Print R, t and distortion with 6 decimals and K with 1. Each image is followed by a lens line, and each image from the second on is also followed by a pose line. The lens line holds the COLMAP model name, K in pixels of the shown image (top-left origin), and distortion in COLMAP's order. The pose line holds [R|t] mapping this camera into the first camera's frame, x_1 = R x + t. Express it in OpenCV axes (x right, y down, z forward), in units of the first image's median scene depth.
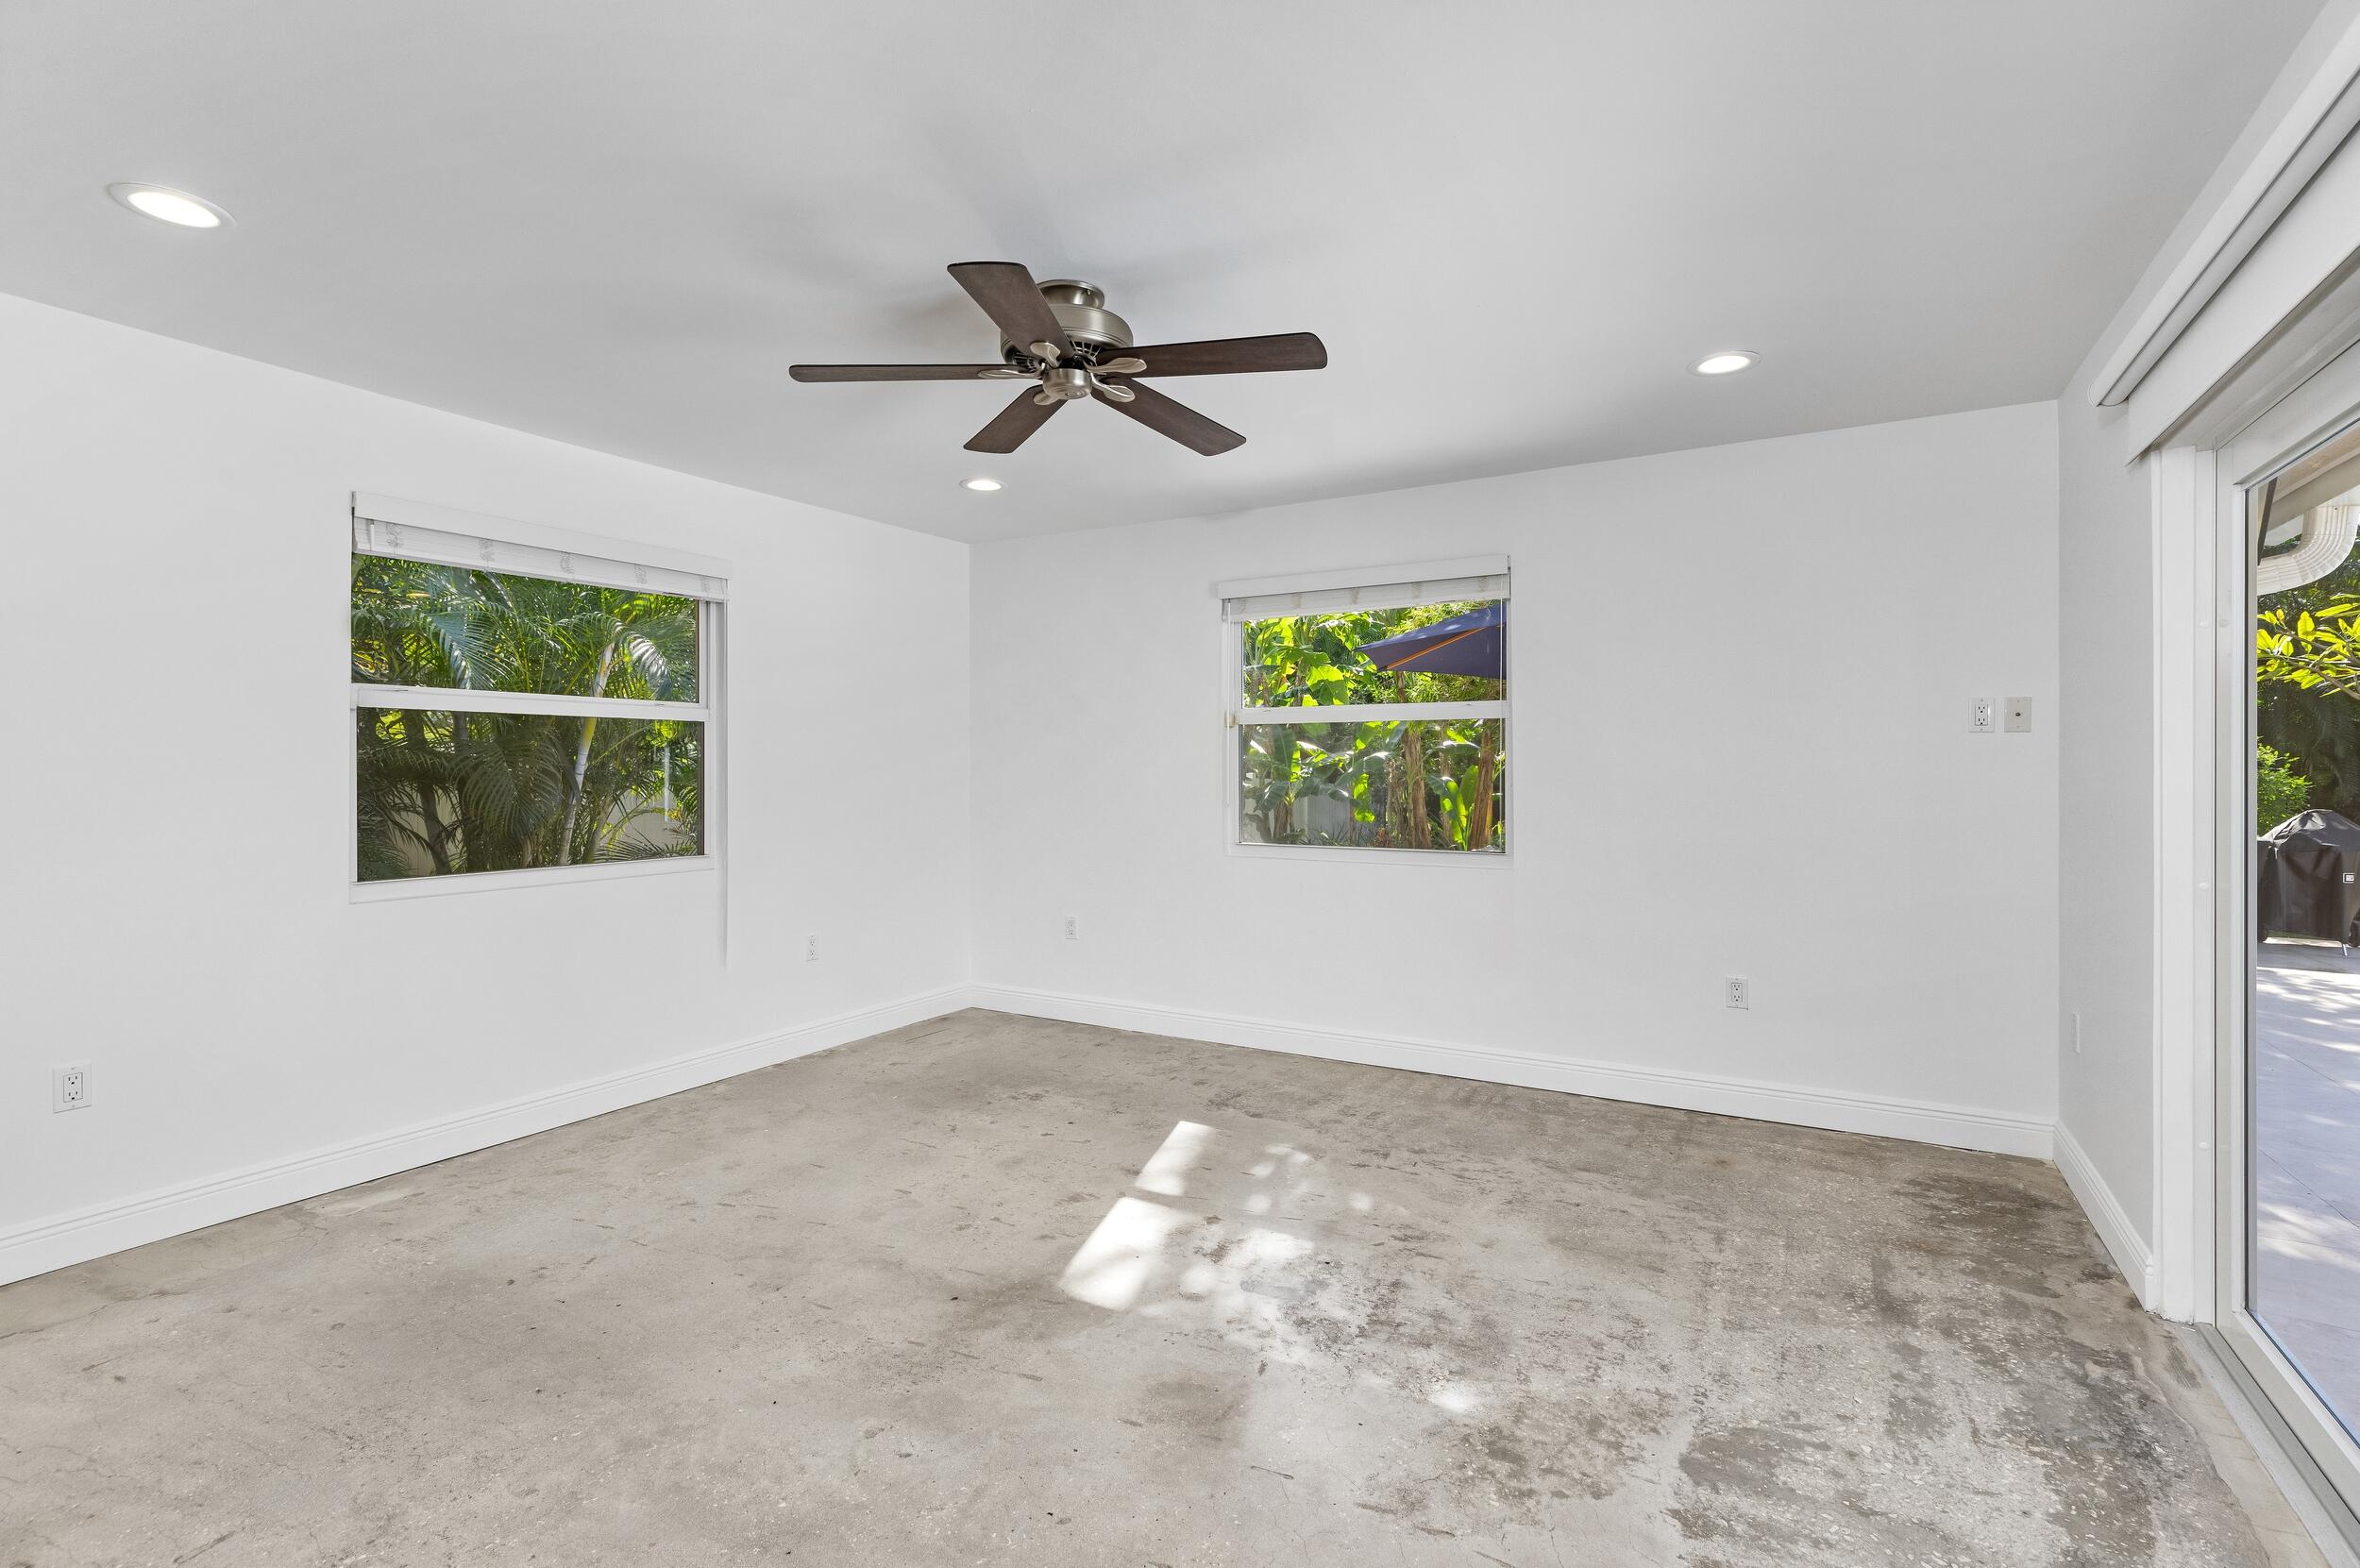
lens RADIAL K [[1069.0, 0, 1179.0], [0, 1069.0, 769.1], [0, 0, 1]] dist [0.006025, -0.000167]
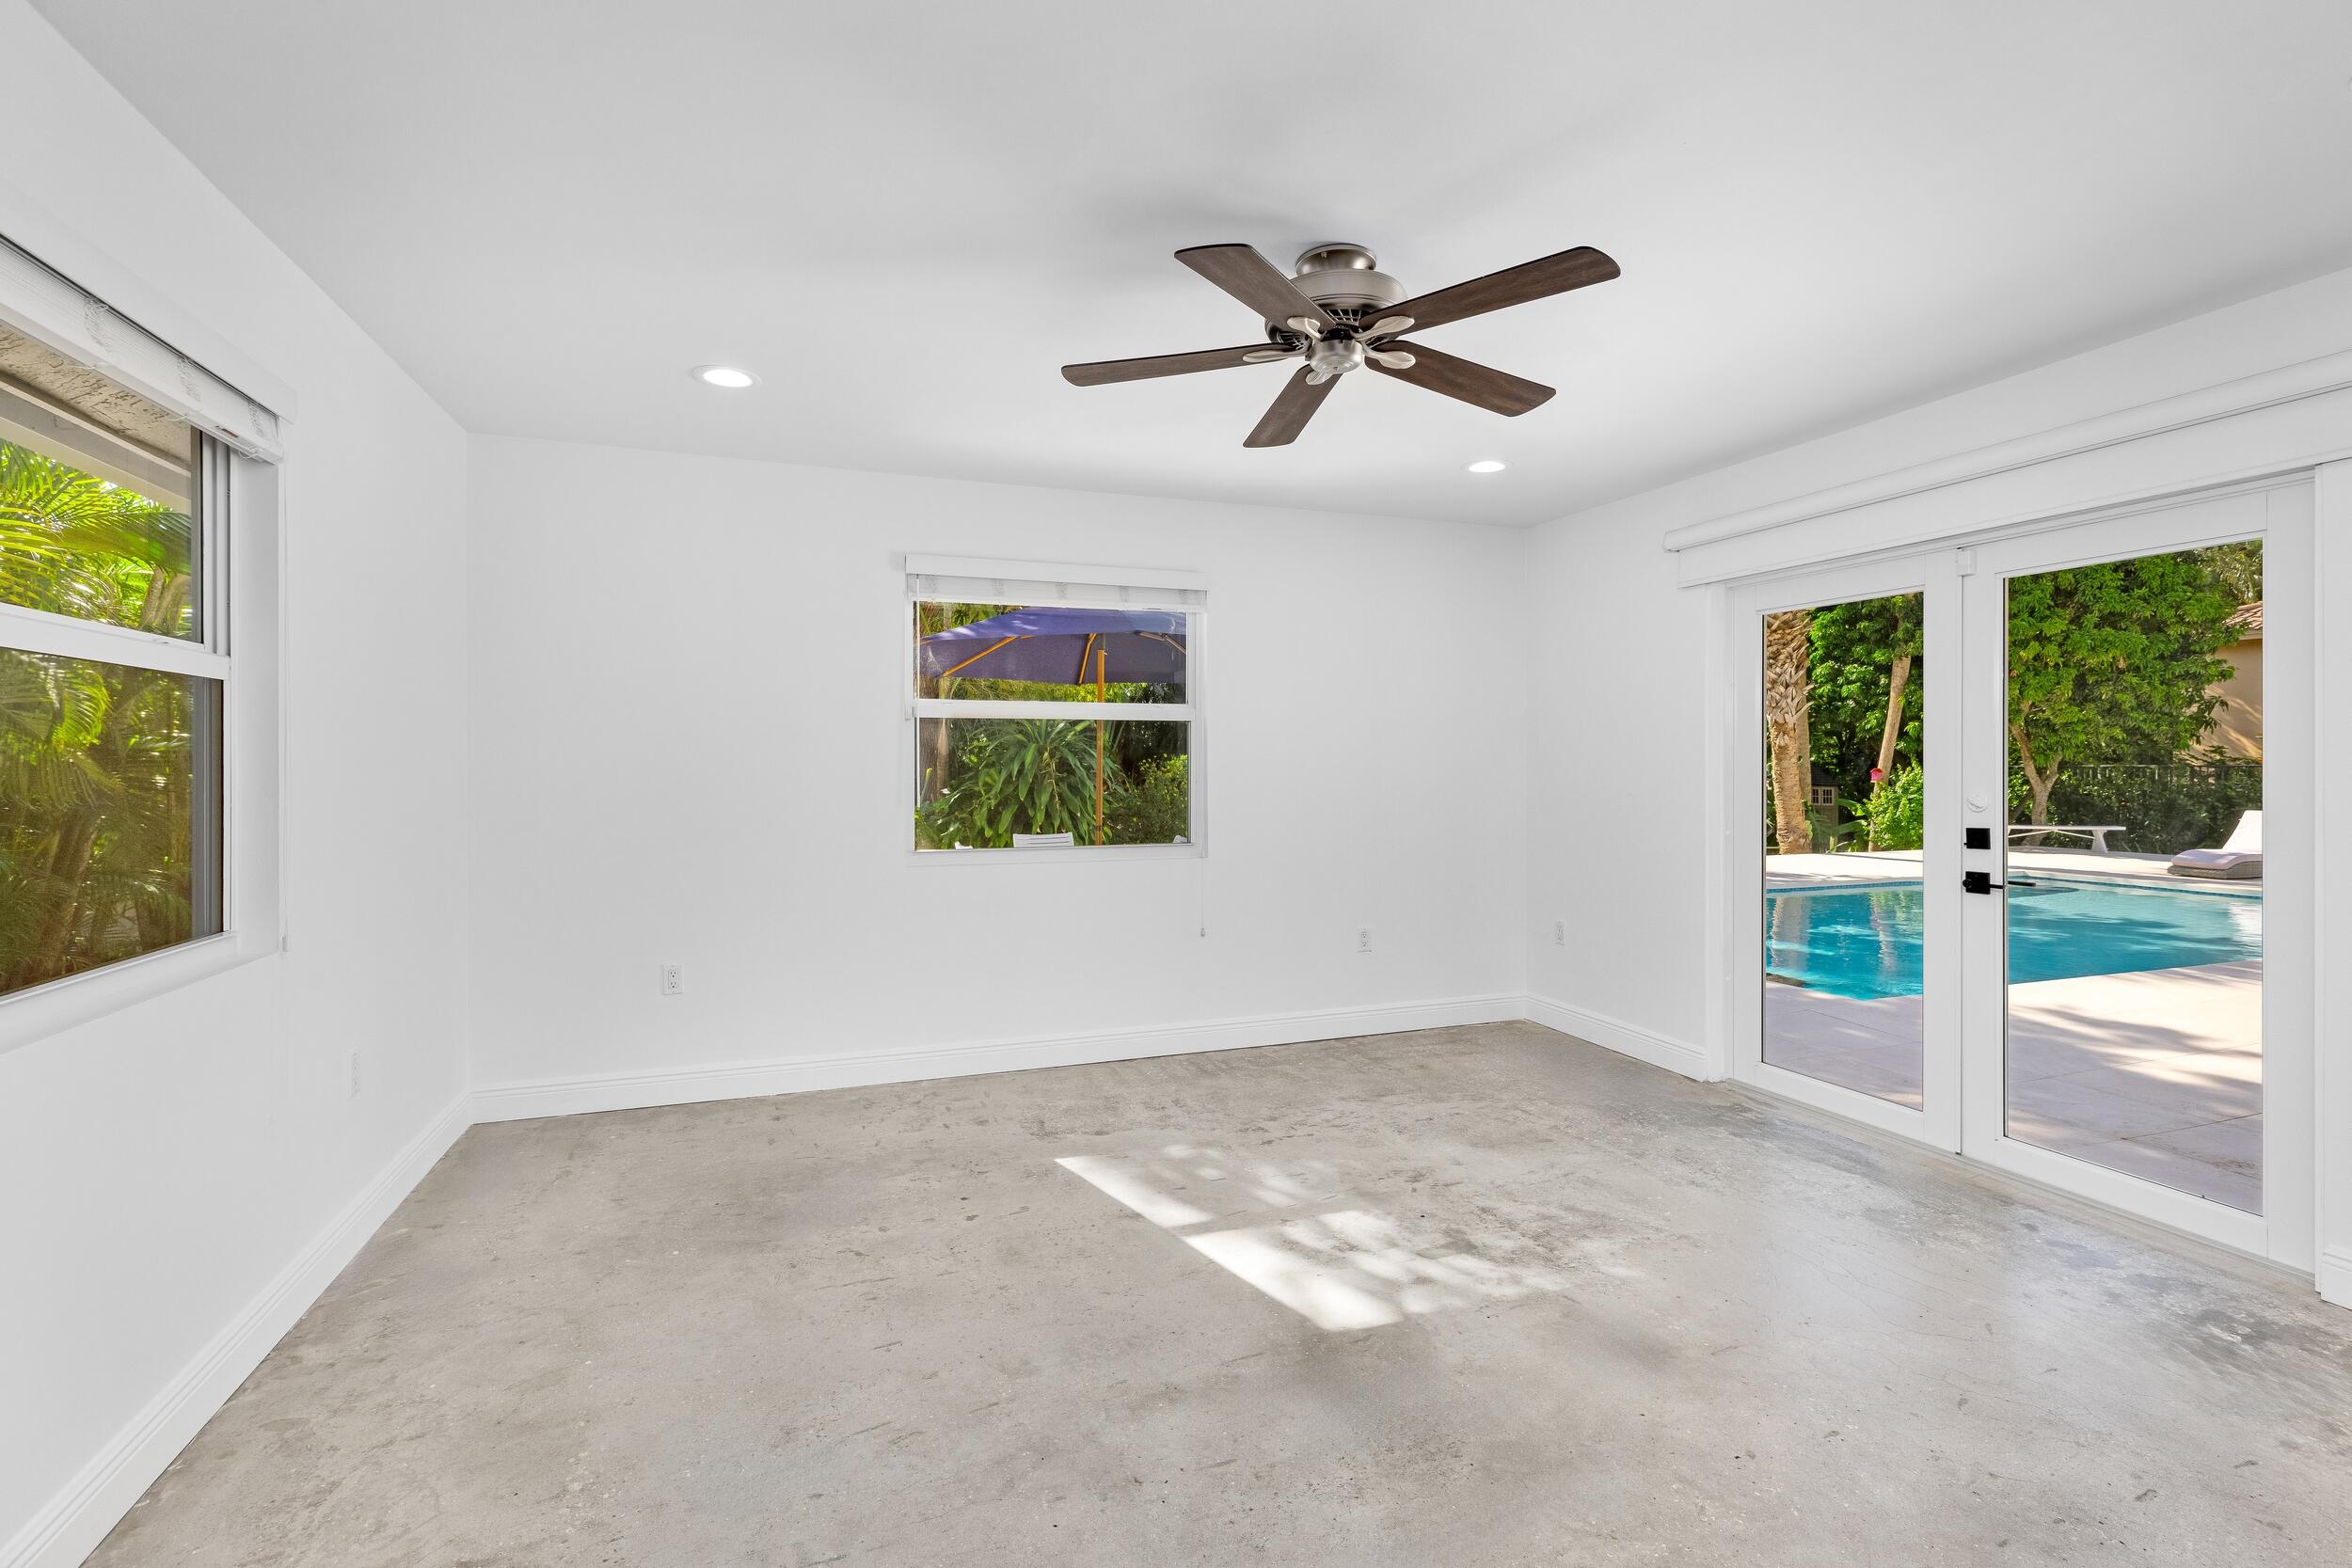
lens RADIAL K [[1065.3, 0, 1175.0], [0, 1065.3, 769.2], [0, 0, 1]] dist [0.006025, -0.000167]
pose [[0.651240, -0.004168, 0.758861, -0.675911], [0.000583, 0.999987, 0.004993, -0.004494], [-0.758872, -0.002809, 0.651234, 0.375452]]
